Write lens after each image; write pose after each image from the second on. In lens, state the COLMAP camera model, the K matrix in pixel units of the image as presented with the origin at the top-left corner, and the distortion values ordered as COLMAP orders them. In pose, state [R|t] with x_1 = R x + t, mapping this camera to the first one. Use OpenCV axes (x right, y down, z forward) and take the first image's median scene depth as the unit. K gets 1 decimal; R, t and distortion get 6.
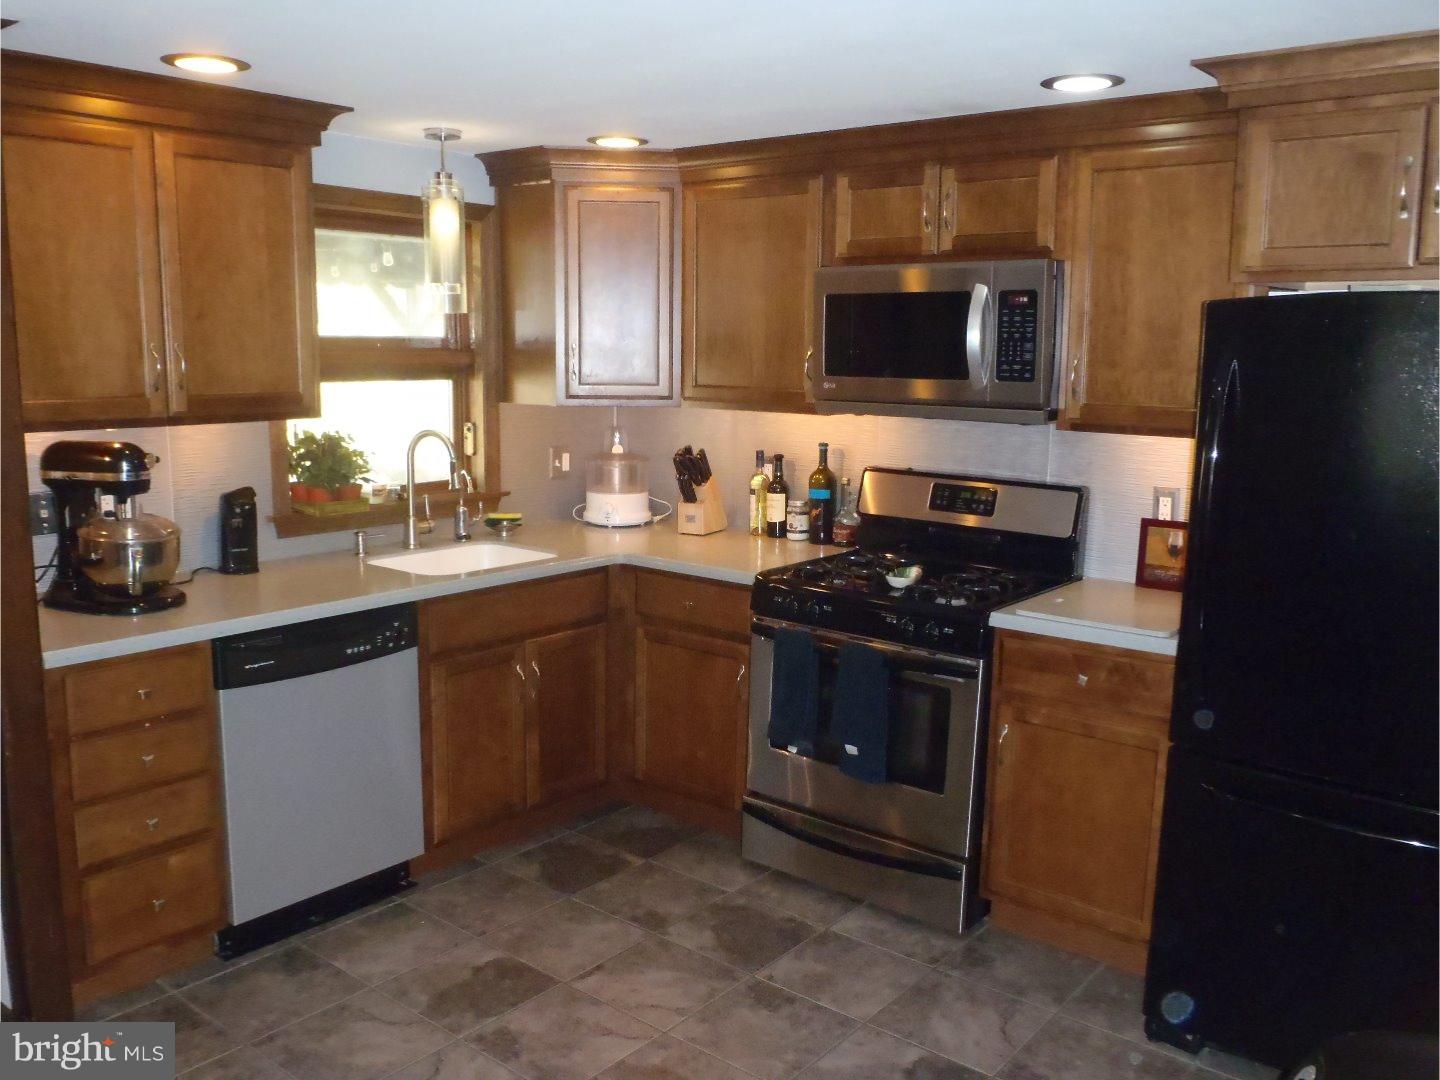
lens RADIAL K [[1204.7, 0, 720.0], [0, 1204.7, 540.0], [0, 0, 1]] dist [-0.070912, 0.058796]
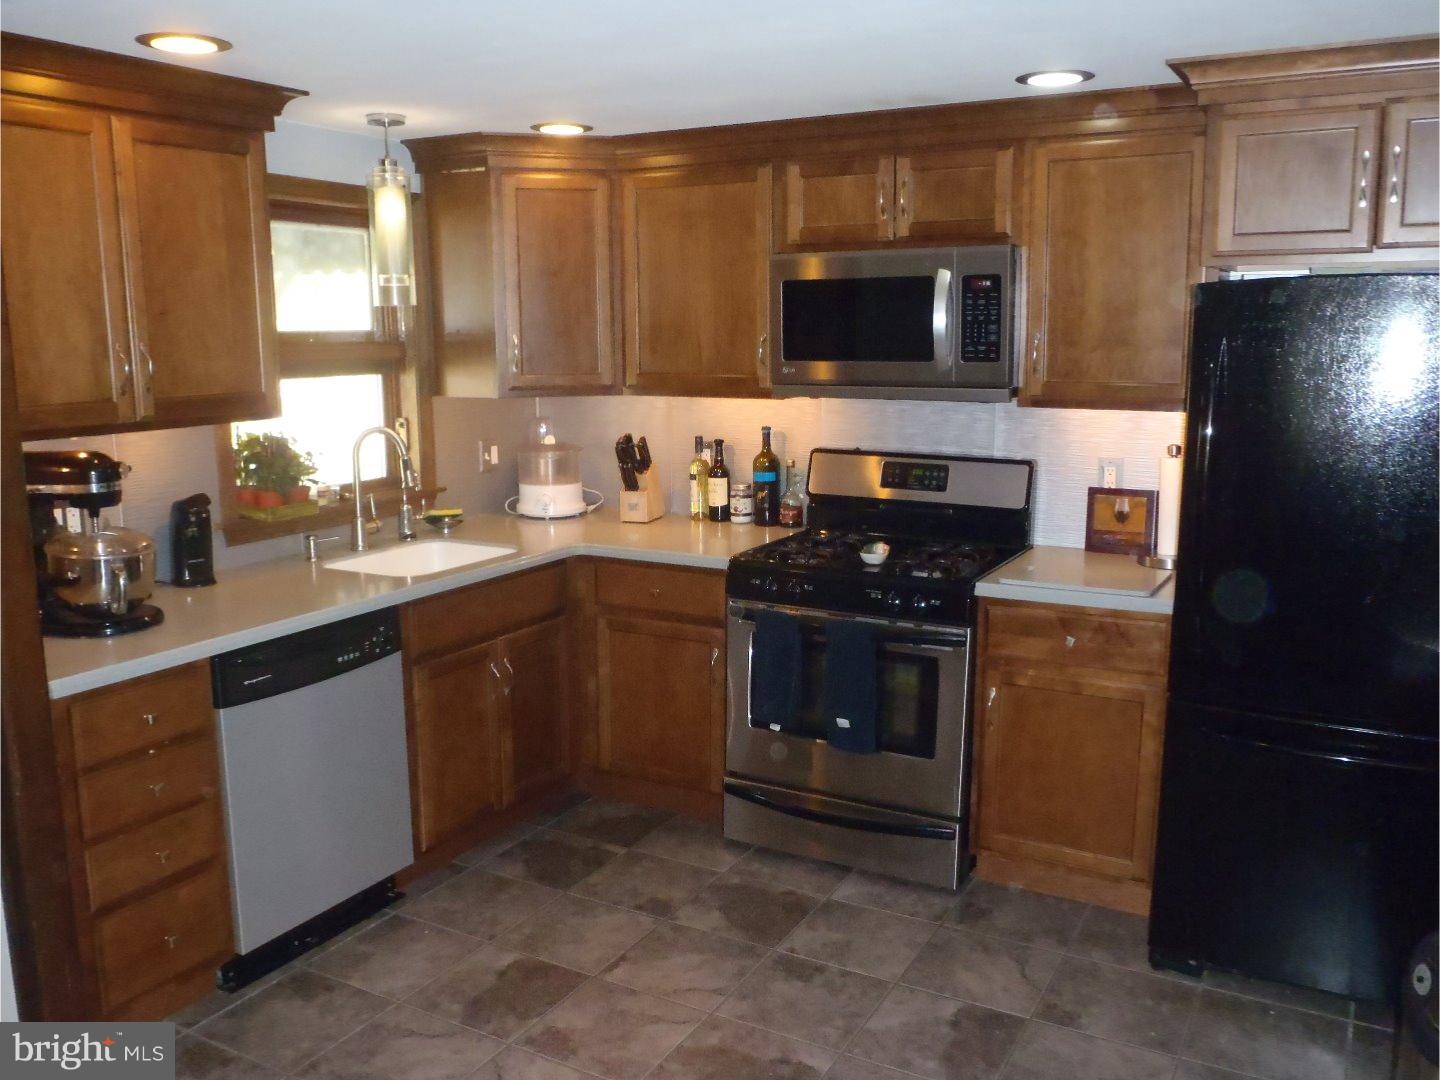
lens RADIAL K [[1204.7, 0, 720.0], [0, 1204.7, 540.0], [0, 0, 1]] dist [-0.070912, 0.058796]
pose [[0.984714, -0.048896, 0.167173, -0.158182], [0.046620, 0.998759, 0.017518, -0.005492], [-0.167822, -0.009457, 0.985772, 0.001874]]
